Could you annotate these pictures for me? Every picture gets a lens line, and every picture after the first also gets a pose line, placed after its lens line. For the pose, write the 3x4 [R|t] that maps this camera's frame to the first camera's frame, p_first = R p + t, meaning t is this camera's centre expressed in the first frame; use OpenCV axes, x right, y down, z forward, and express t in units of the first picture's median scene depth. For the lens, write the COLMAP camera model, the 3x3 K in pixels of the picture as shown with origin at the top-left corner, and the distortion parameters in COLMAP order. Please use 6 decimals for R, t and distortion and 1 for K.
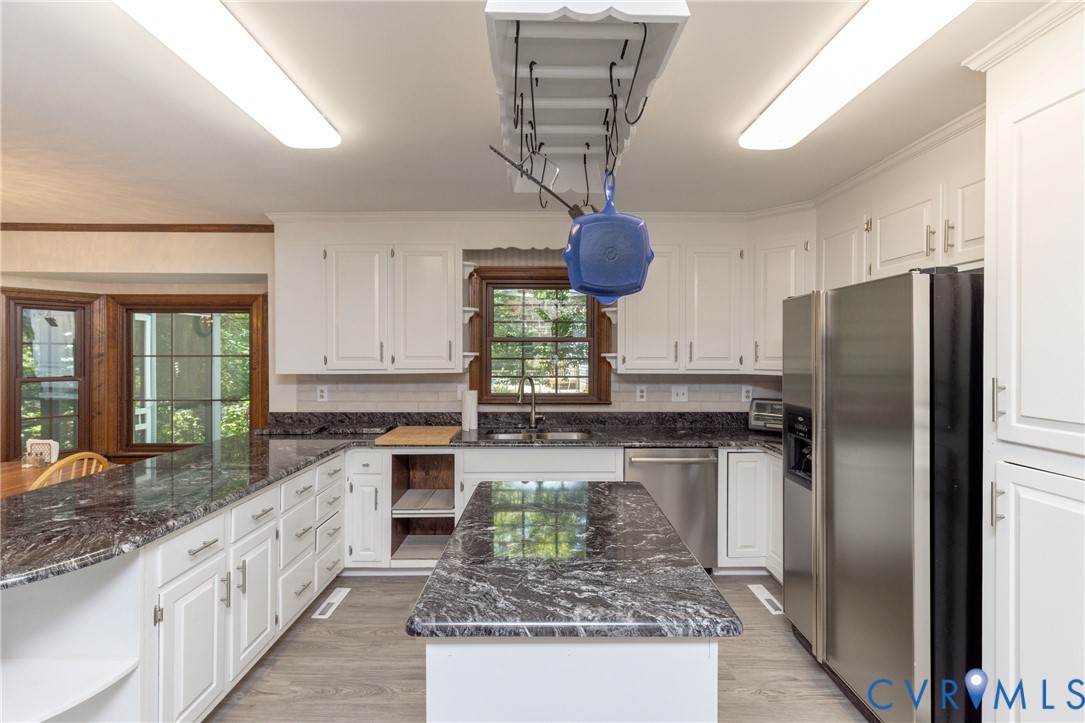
lens RADIAL K [[493.7, 0, 551.0], [0, 493.7, 355.9], [0, 0, 1]] dist [0.009177, -0.000751]
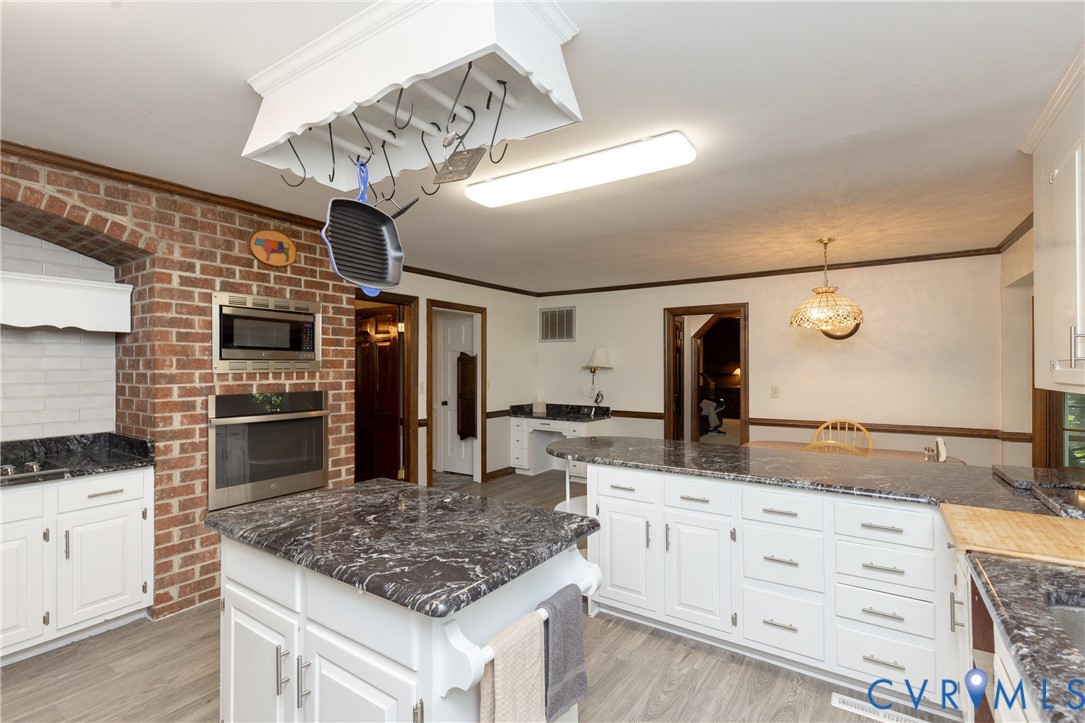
lens RADIAL K [[493.7, 0, 552.3], [0, 493.7, 366.4], [0, 0, 1]] dist [0.009177, -0.000751]
pose [[-0.560600, -0.000261, -0.828087, 0.809482], [-0.002645, 0.999995, 0.001475, 0.031941], [0.828083, 0.003017, -0.560598, 2.115732]]
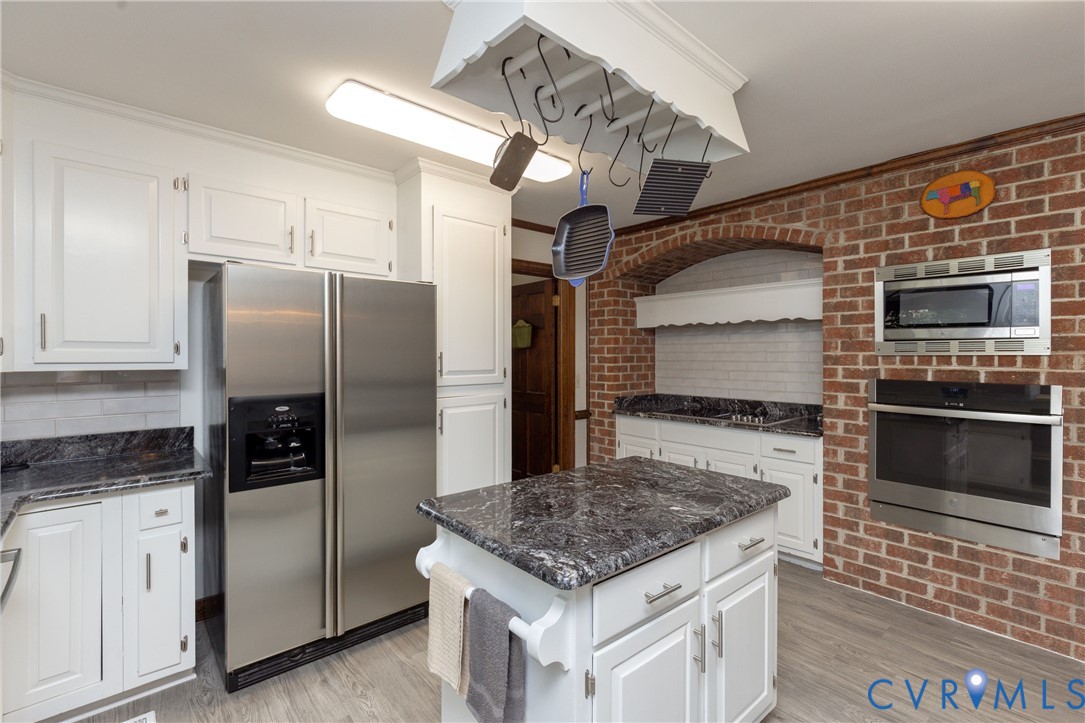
lens RADIAL K [[493.7, 0, 529.1], [0, 493.7, 359.4], [0, 0, 1]] dist [0.009177, -0.000751]
pose [[-0.637573, -0.013008, 0.770280, -0.769624], [0.001474, 0.999835, 0.018105, 0.045314], [-0.770389, 0.012678, -0.637448, 2.079414]]
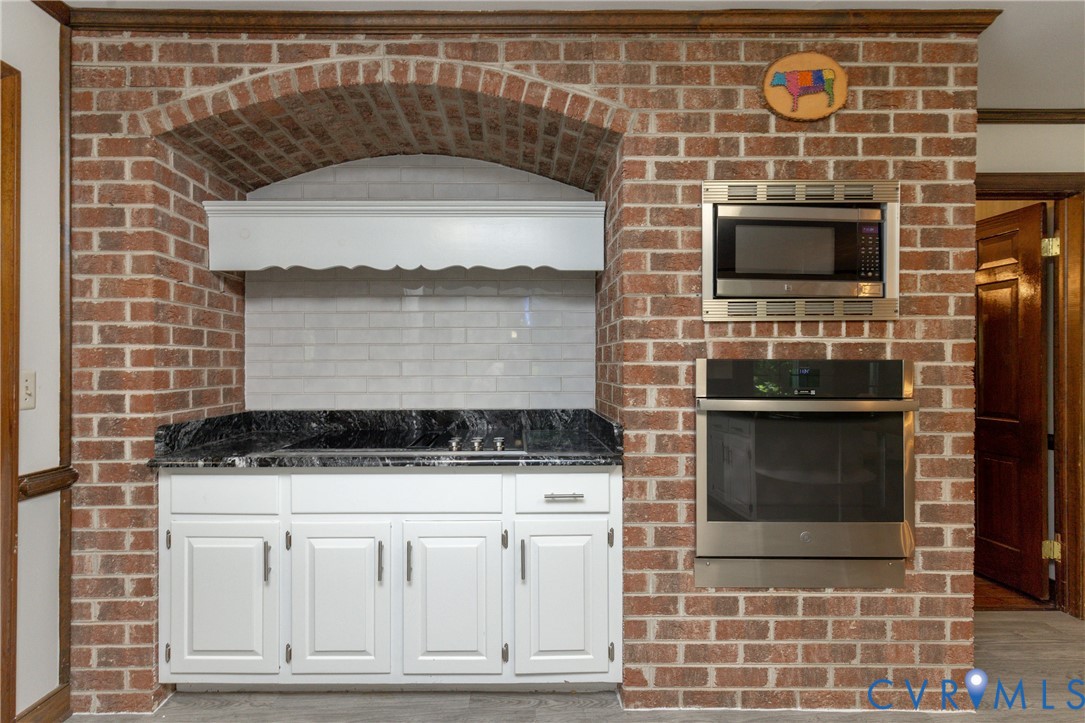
lens RADIAL K [[508.6, 0, 527.0], [0, 508.6, 360.6], [0, 0, 1]] dist [0.005070, -0.001553]
pose [[-0.999992, -0.003977, -0.000402, 0.312612], [-0.003976, 0.999988, -0.002972, 0.170268], [0.000414, -0.002970, -0.999996, 1.007923]]
